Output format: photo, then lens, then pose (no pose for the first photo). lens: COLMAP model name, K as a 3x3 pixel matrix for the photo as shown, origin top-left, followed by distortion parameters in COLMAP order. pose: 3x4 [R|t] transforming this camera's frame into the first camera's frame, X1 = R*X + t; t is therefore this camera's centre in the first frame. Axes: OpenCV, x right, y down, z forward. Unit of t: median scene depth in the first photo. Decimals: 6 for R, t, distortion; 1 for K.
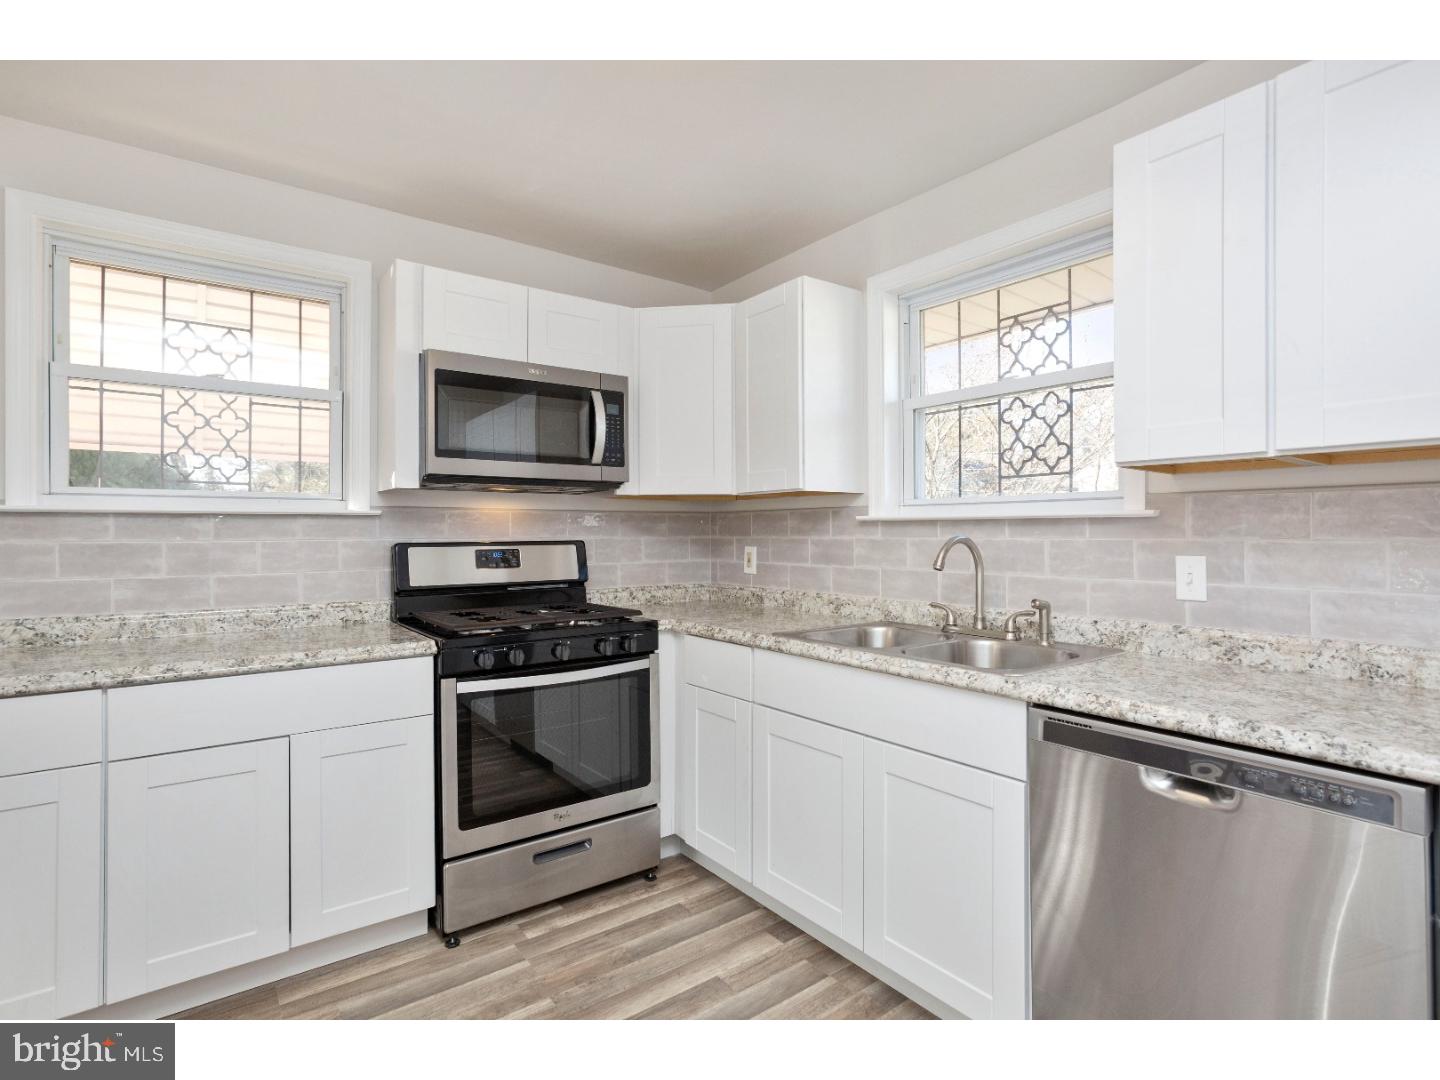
lens RADIAL K [[706.0, 0, 726.4], [0, 706.0, 538.4], [0, 0, 1]] dist [-0.003284, 0.002549]
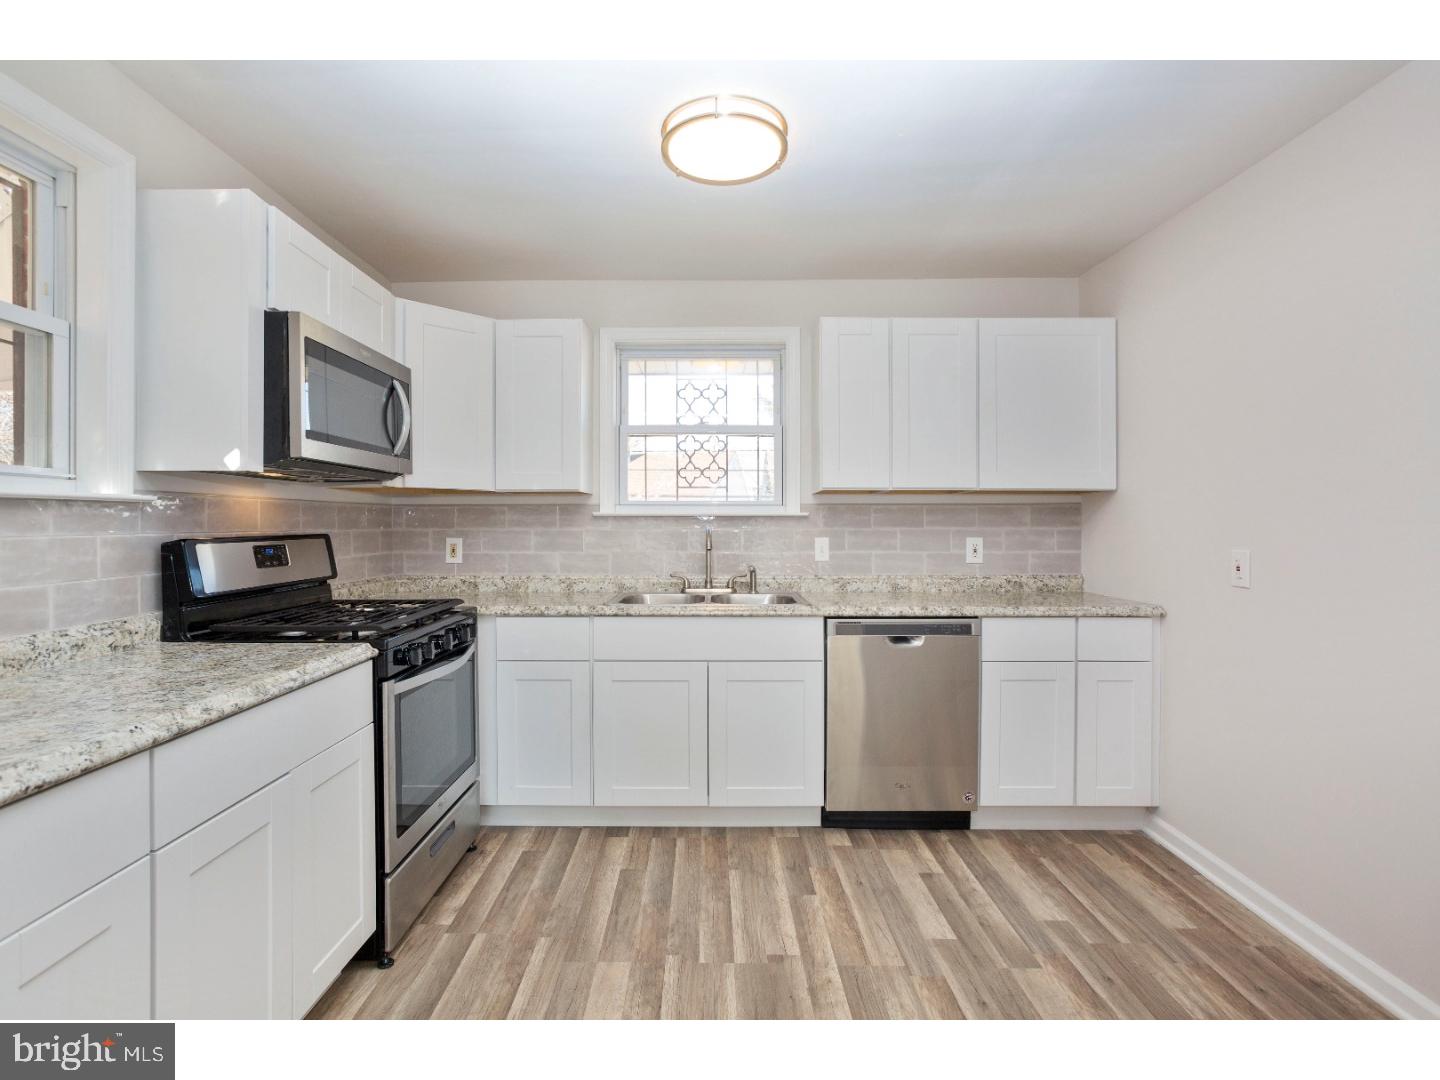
lens RADIAL K [[706.0, 0, 680.6], [0, 706.0, 530.2], [0, 0, 1]] dist [-0.003284, 0.002549]
pose [[0.613511, -0.006901, 0.789656, -0.777599], [0.004940, 0.999976, 0.004901, -0.004550], [-0.789671, 0.000894, 0.613530, 0.098485]]
